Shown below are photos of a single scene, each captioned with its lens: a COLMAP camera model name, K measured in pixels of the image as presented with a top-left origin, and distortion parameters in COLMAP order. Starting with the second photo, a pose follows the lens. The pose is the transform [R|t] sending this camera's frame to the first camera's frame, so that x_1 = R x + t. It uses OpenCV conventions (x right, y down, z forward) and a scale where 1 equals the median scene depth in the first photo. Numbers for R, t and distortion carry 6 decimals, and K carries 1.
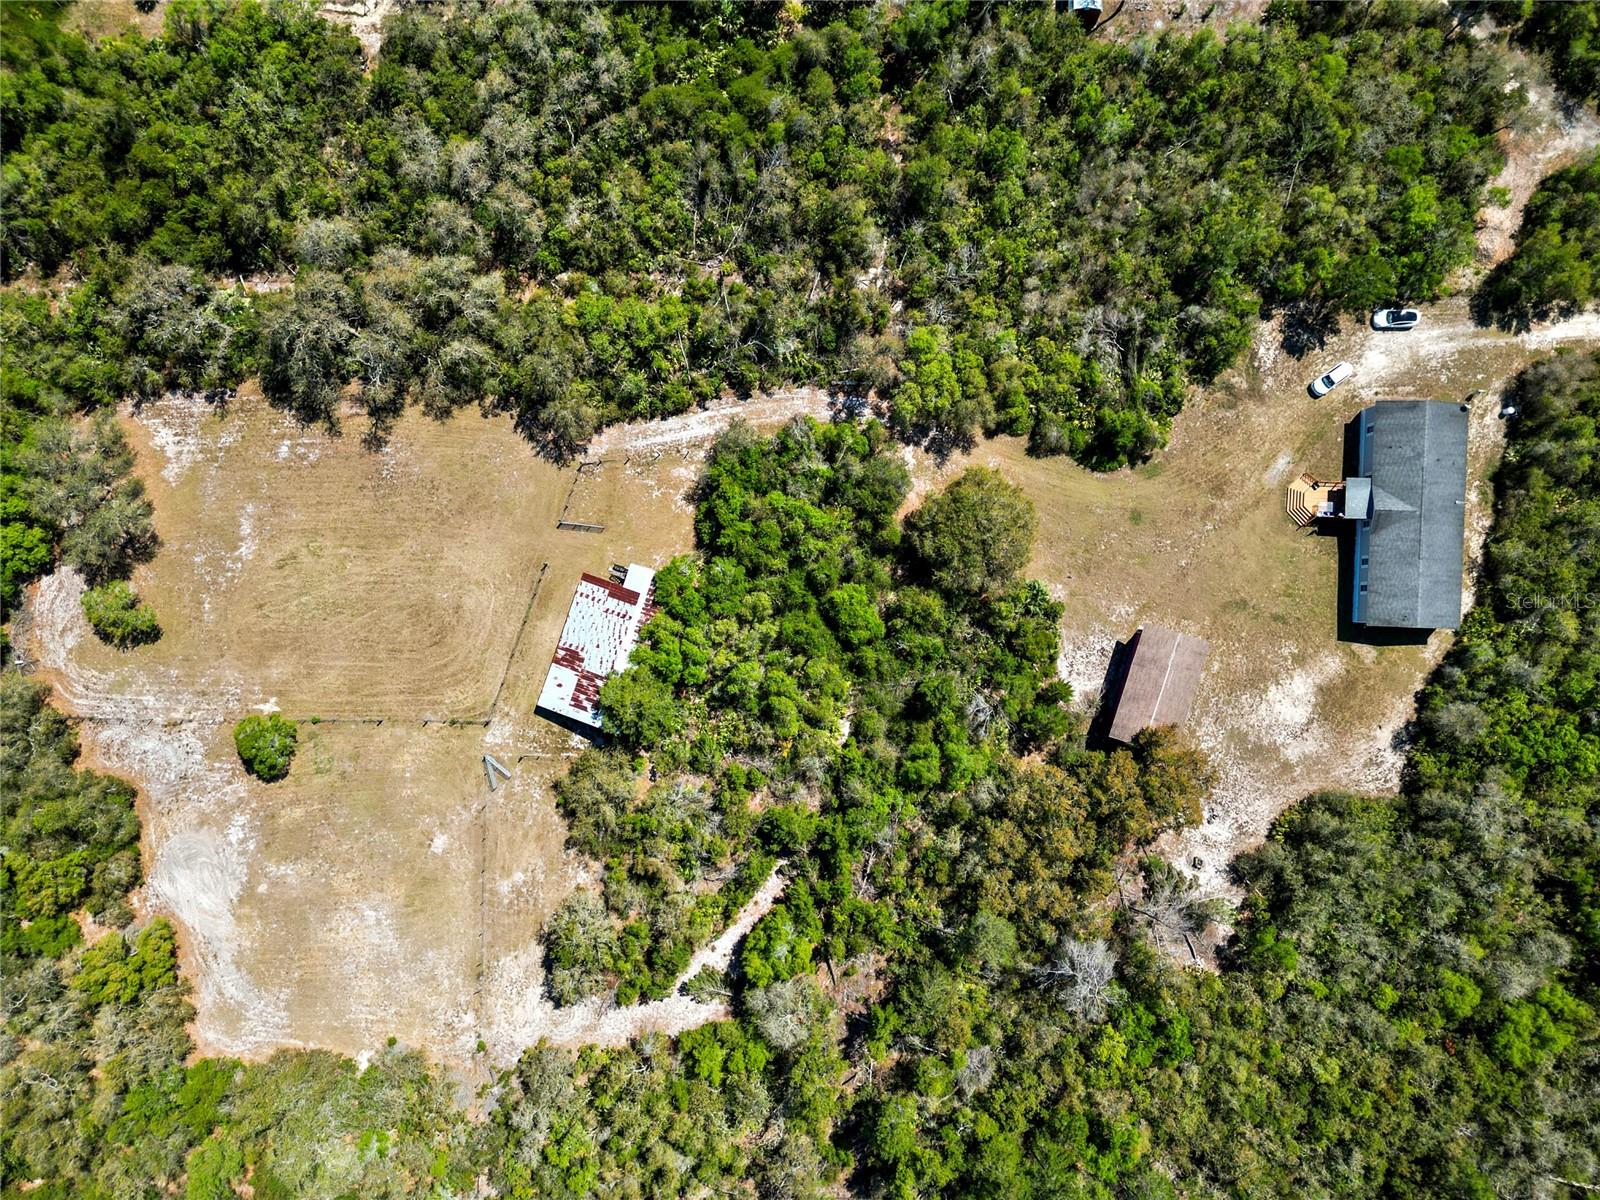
lens RADIAL K [[1172.5, 0, 800.0], [0, 1172.5, 600.0], [0, 0, 1]] dist [0.022774, -0.003432]
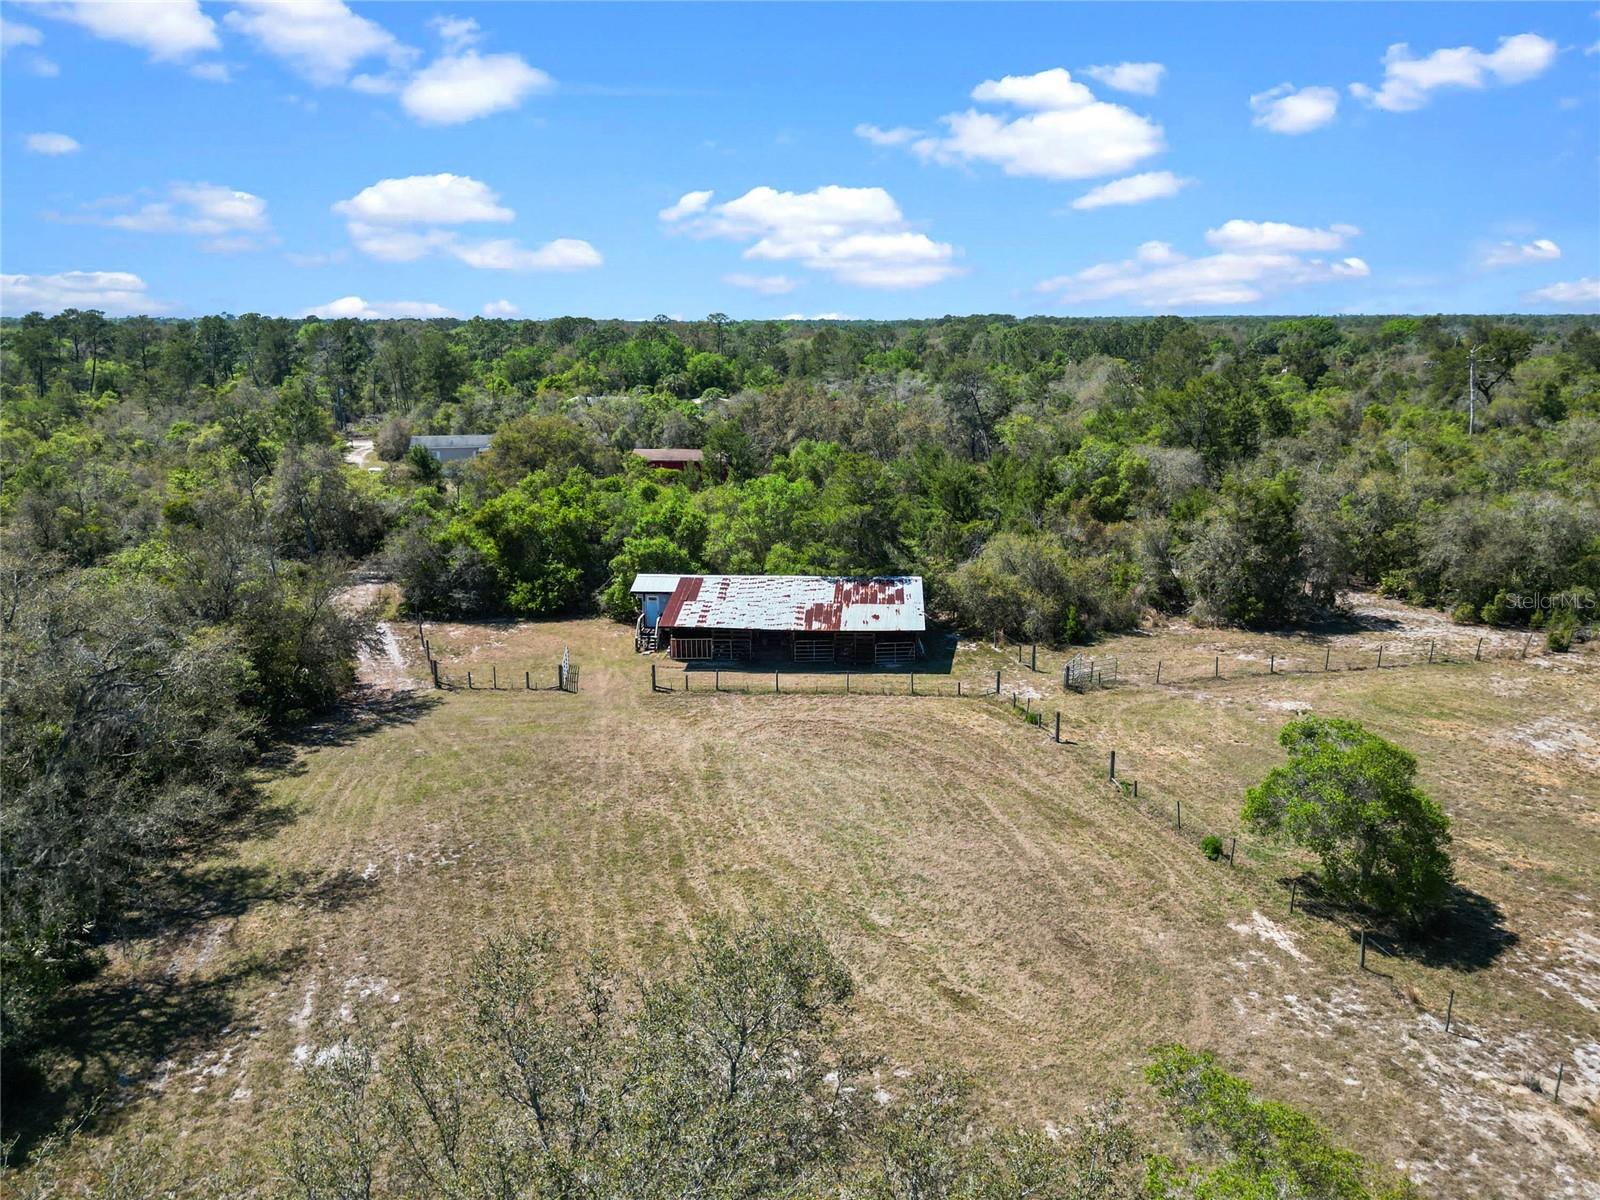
lens RADIAL K [[1153.7, 0, 800.0], [0, 1153.7, 600.0], [0, 0, 1]] dist [0.069553, -0.105542]
pose [[-0.263390, -0.199289, 0.943880, -0.690889], [0.964586, -0.040063, 0.260709, -0.097376], [-0.014142, 0.979121, 0.202784, 0.889176]]
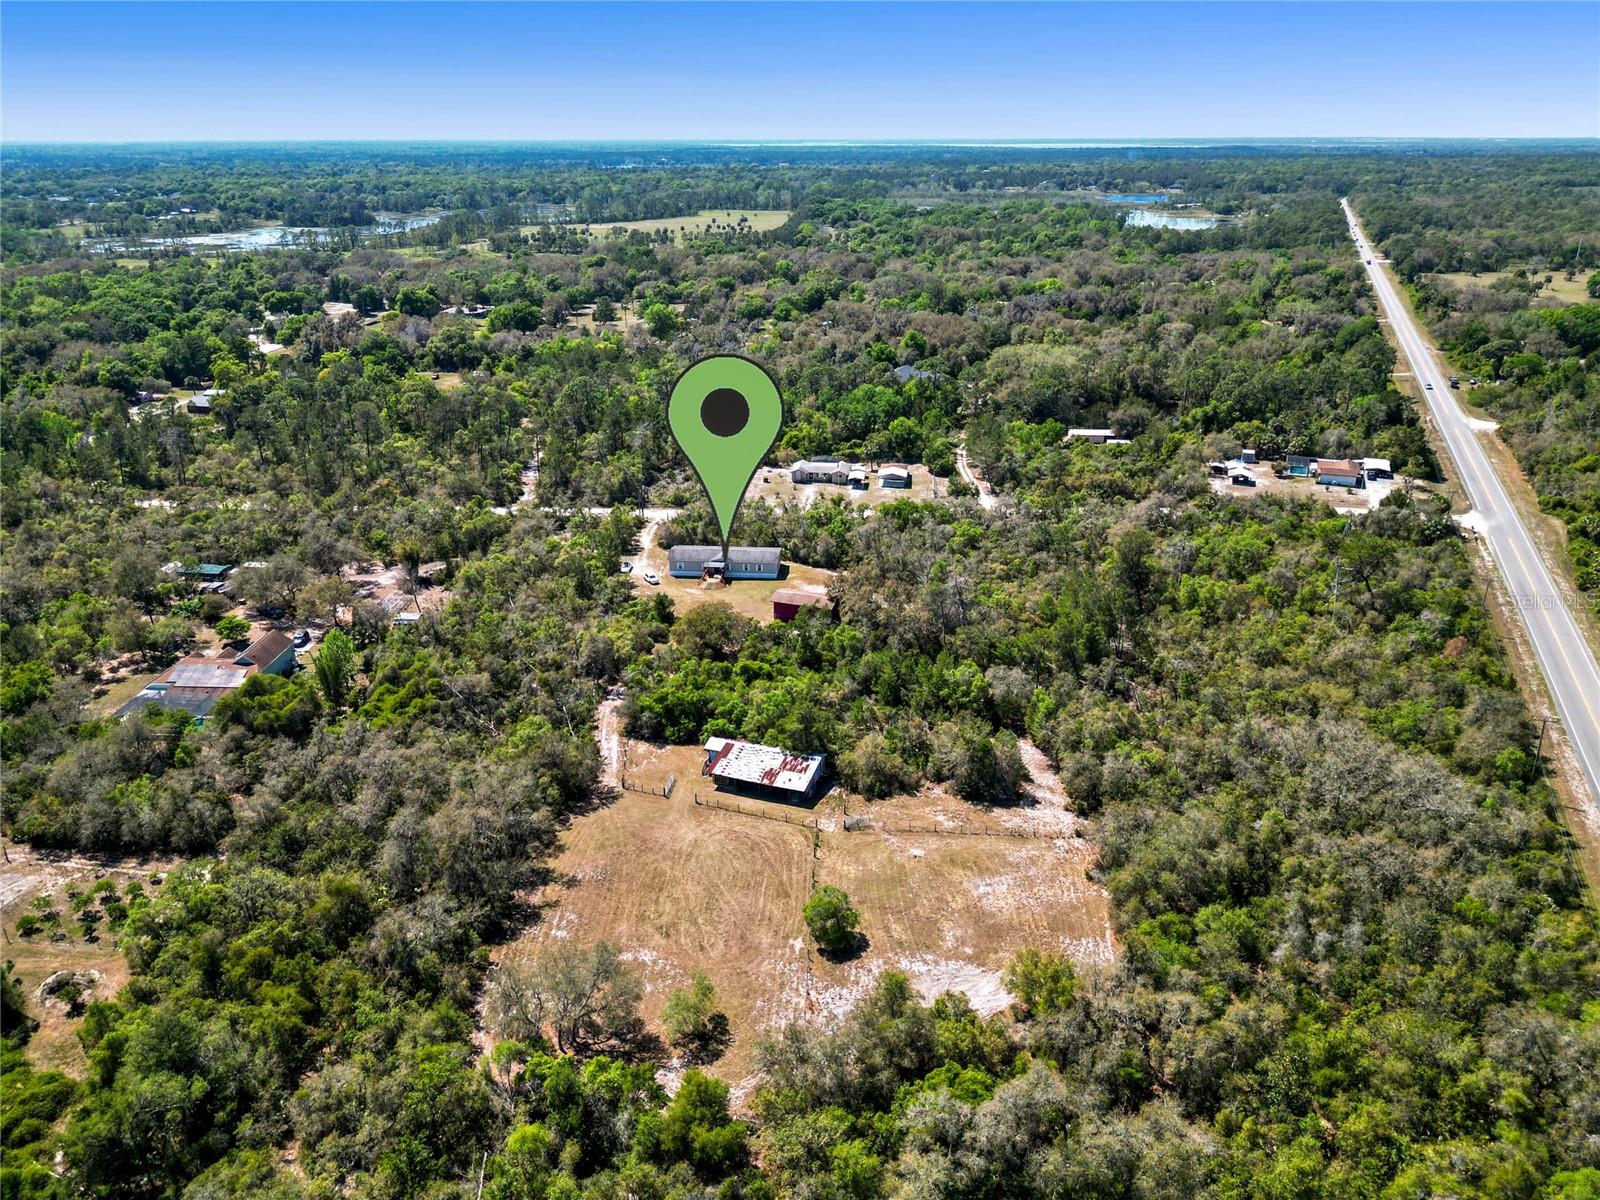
lens RADIAL K [[1153.7, 0, 800.0], [0, 1153.7, 600.0], [0, 0, 1]] dist [0.069553, -0.105542]
pose [[0.031289, -0.348425, 0.936814, -1.356503], [0.999201, 0.034219, -0.020645, 0.104385], [-0.024864, 0.936712, 0.349217, 0.356583]]
